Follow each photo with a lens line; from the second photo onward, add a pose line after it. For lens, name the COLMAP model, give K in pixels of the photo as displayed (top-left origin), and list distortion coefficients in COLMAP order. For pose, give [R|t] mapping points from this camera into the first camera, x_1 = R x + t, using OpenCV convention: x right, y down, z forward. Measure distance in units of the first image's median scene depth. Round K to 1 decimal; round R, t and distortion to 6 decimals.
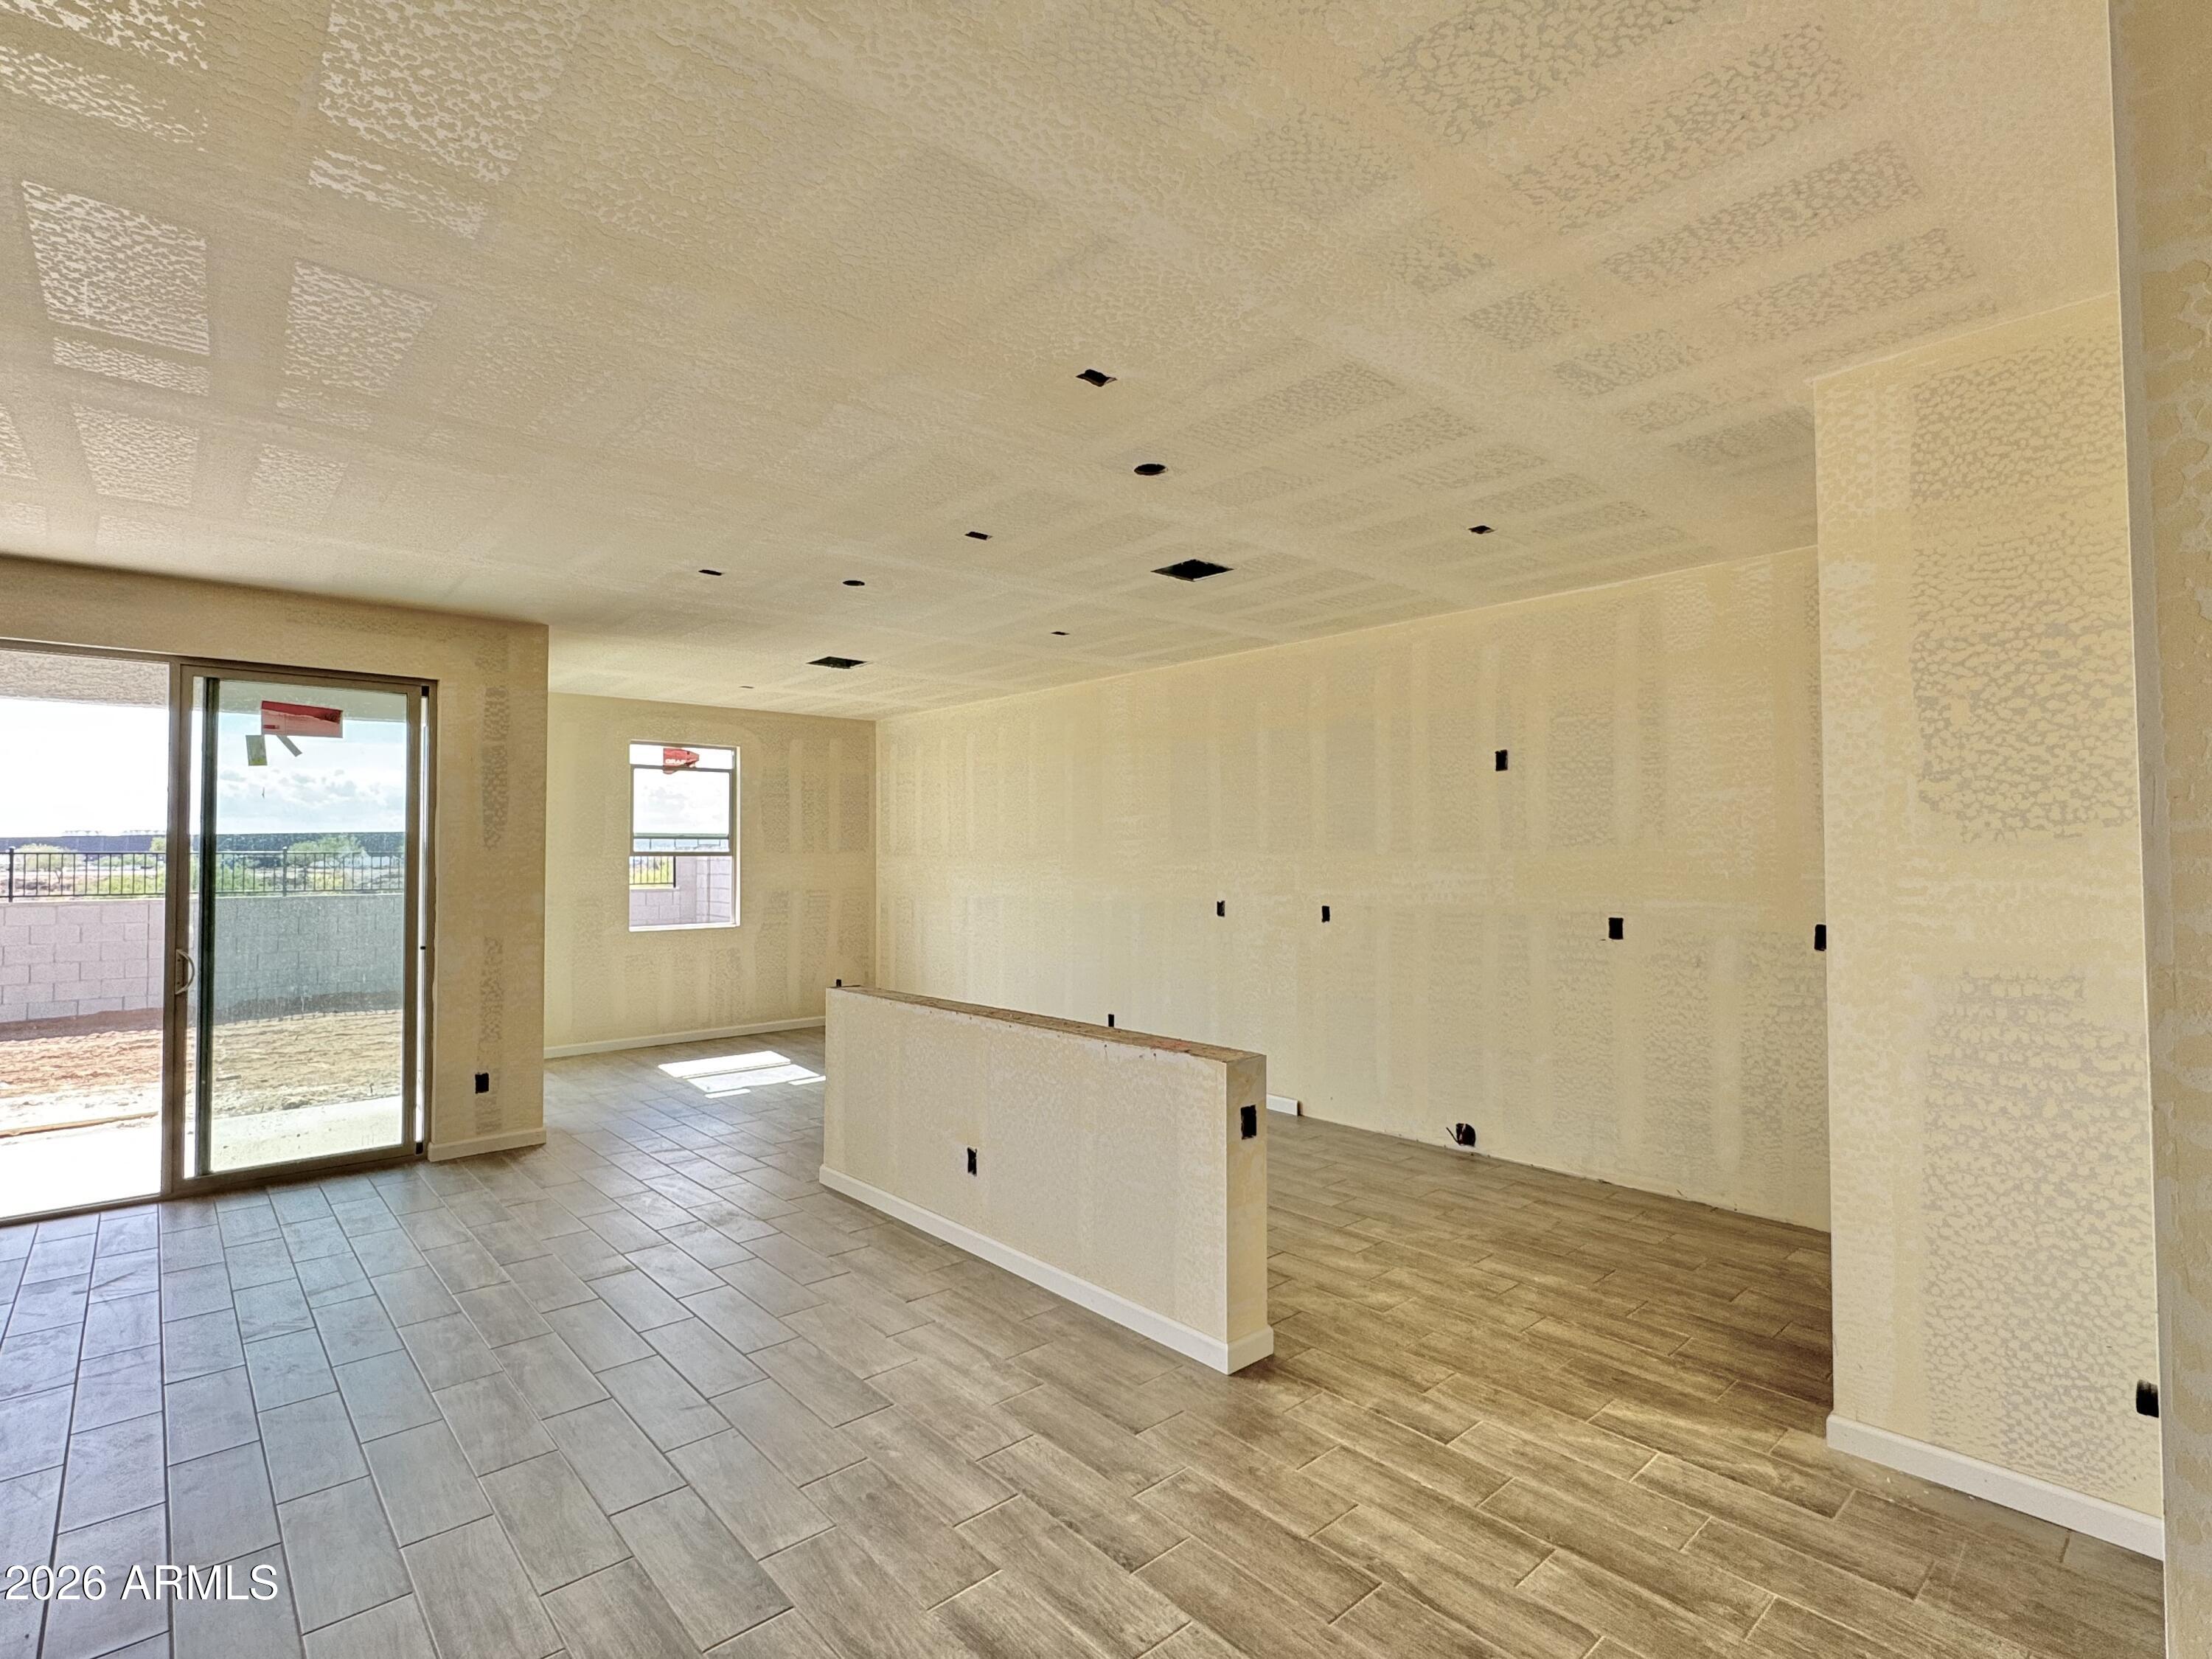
lens RADIAL K [[1071.7, 0, 1104.9], [0, 1071.7, 826.4], [0, 0, 1]] dist [-0.002838, -0.000207]
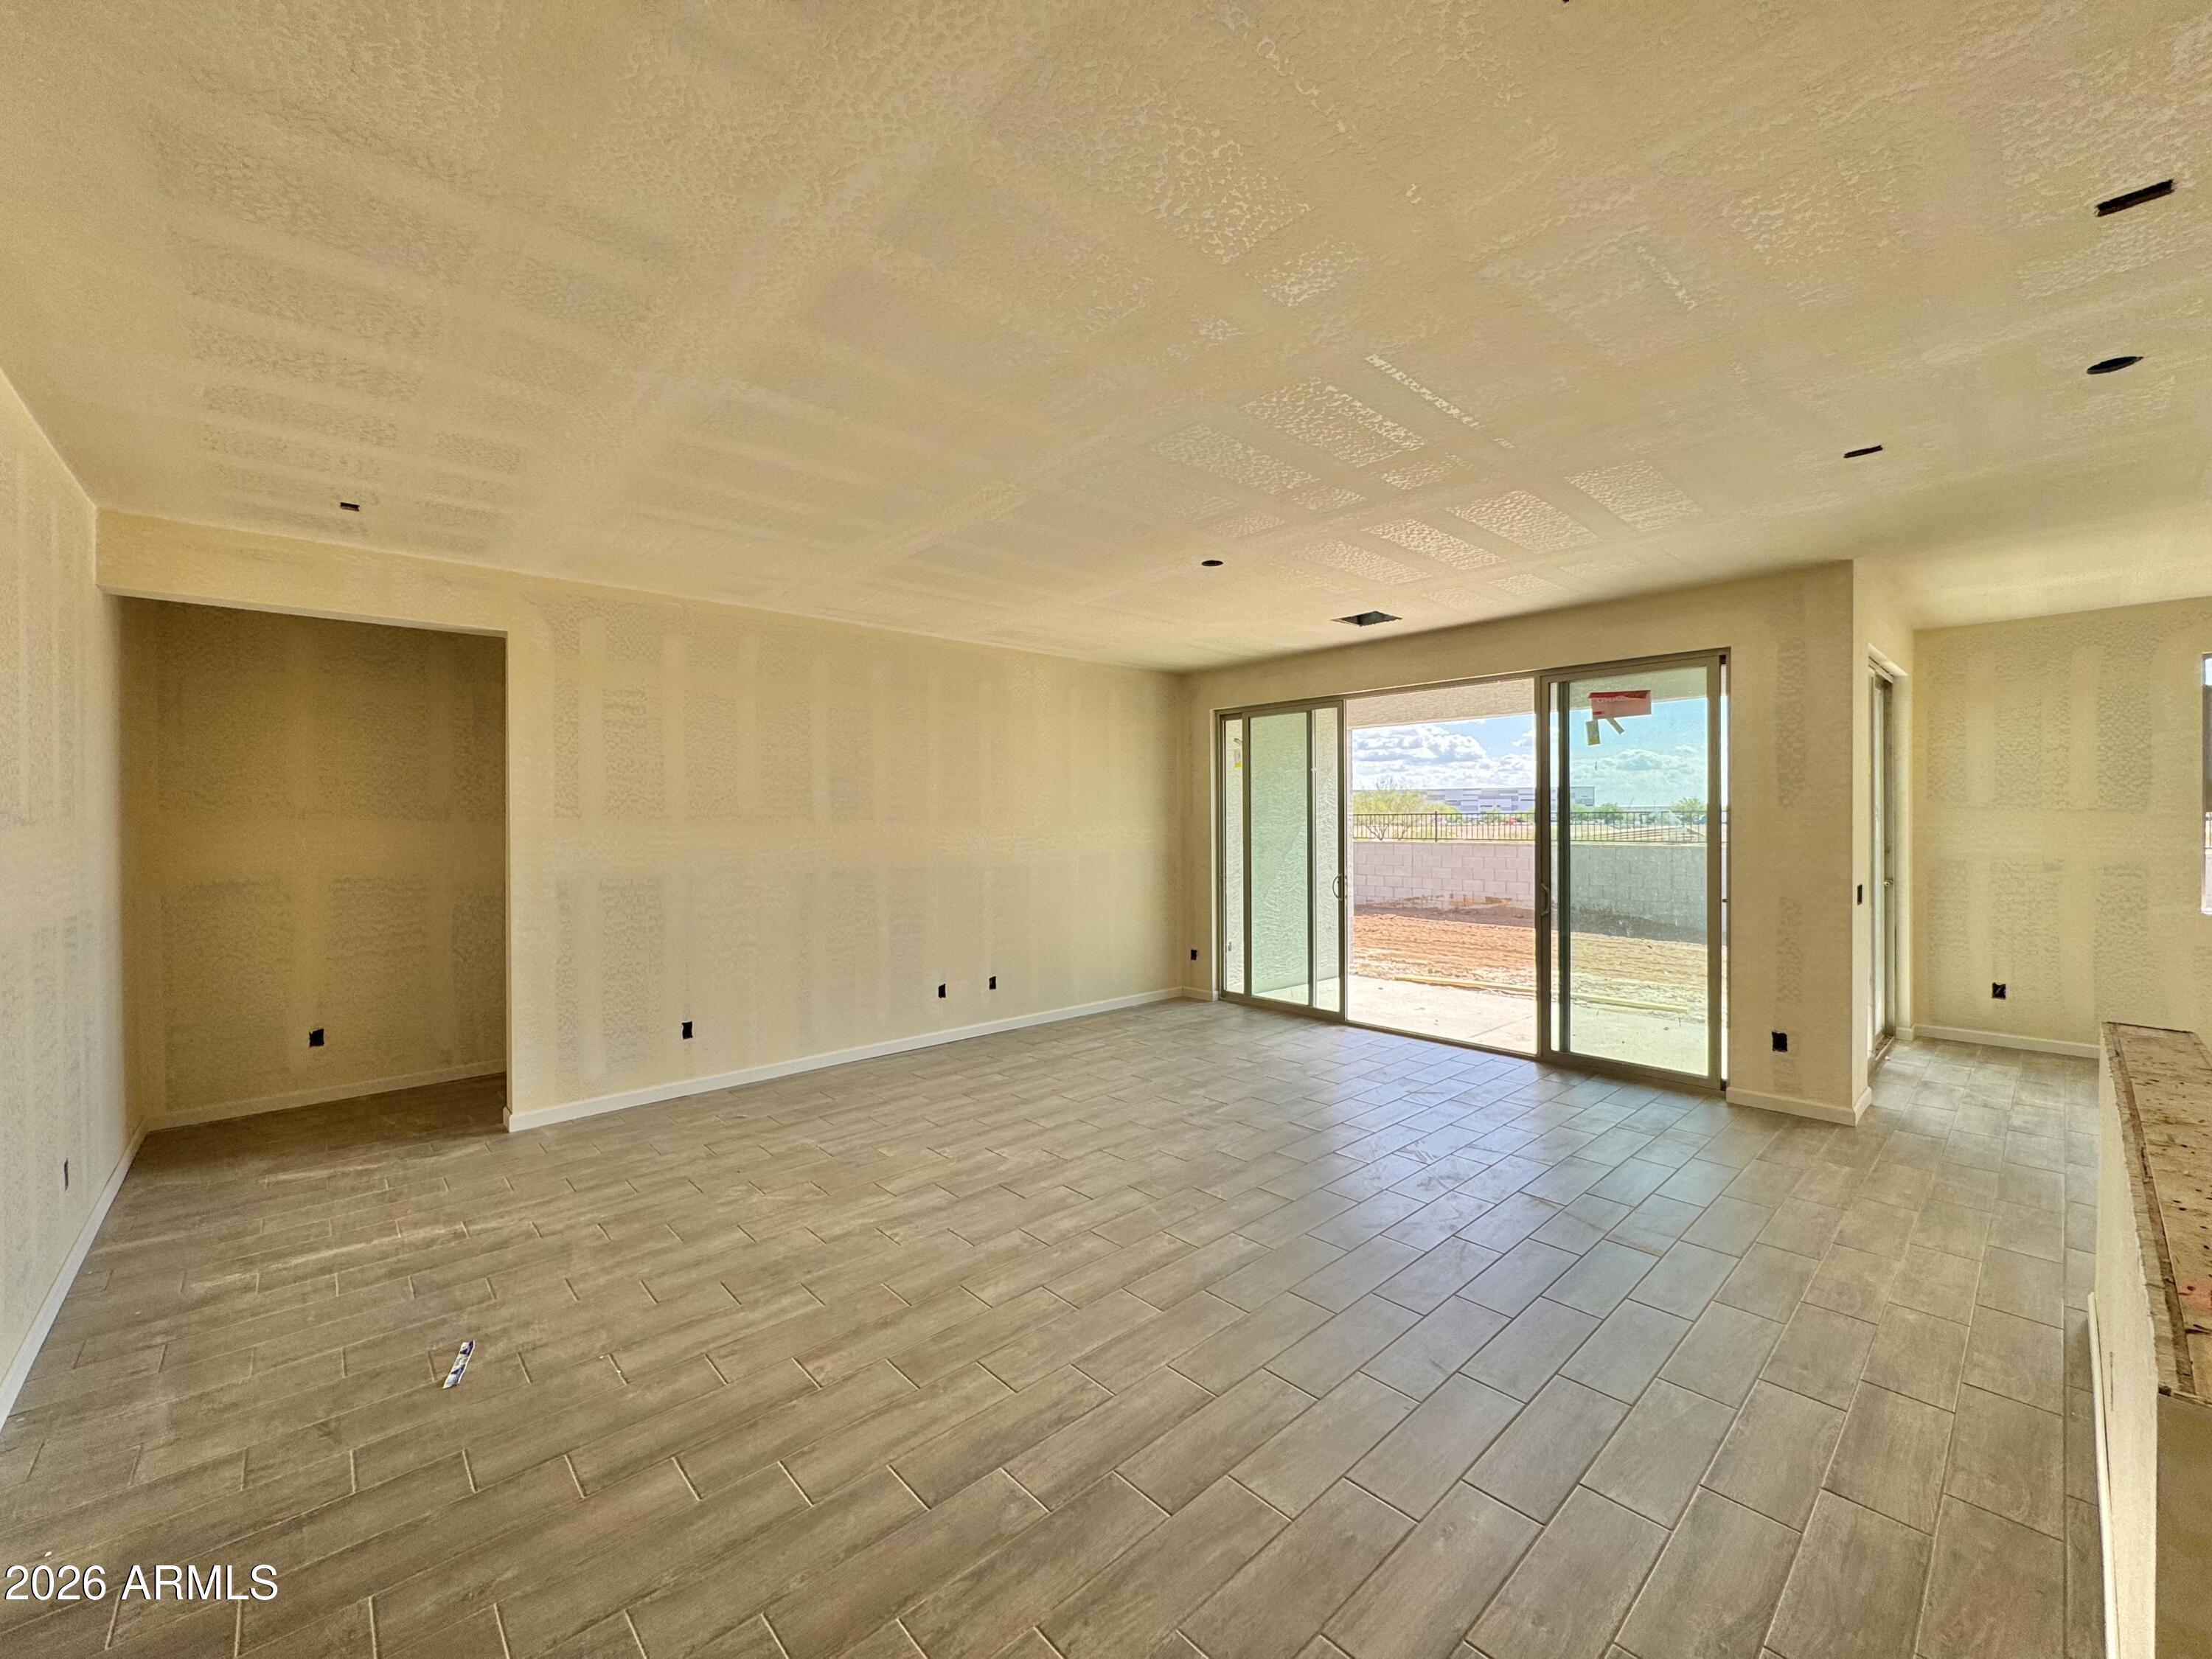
lens RADIAL K [[882.7, 0, 1105.1], [0, 882.7, 827.2], [0, 0, 1]] dist [-0.002688, 0.000274]
pose [[0.011681, 0.012465, -0.999854, 0.268297], [0.034403, 0.999325, 0.012861, 0.008679], [0.999340, -0.034549, 0.011244, 0.429077]]
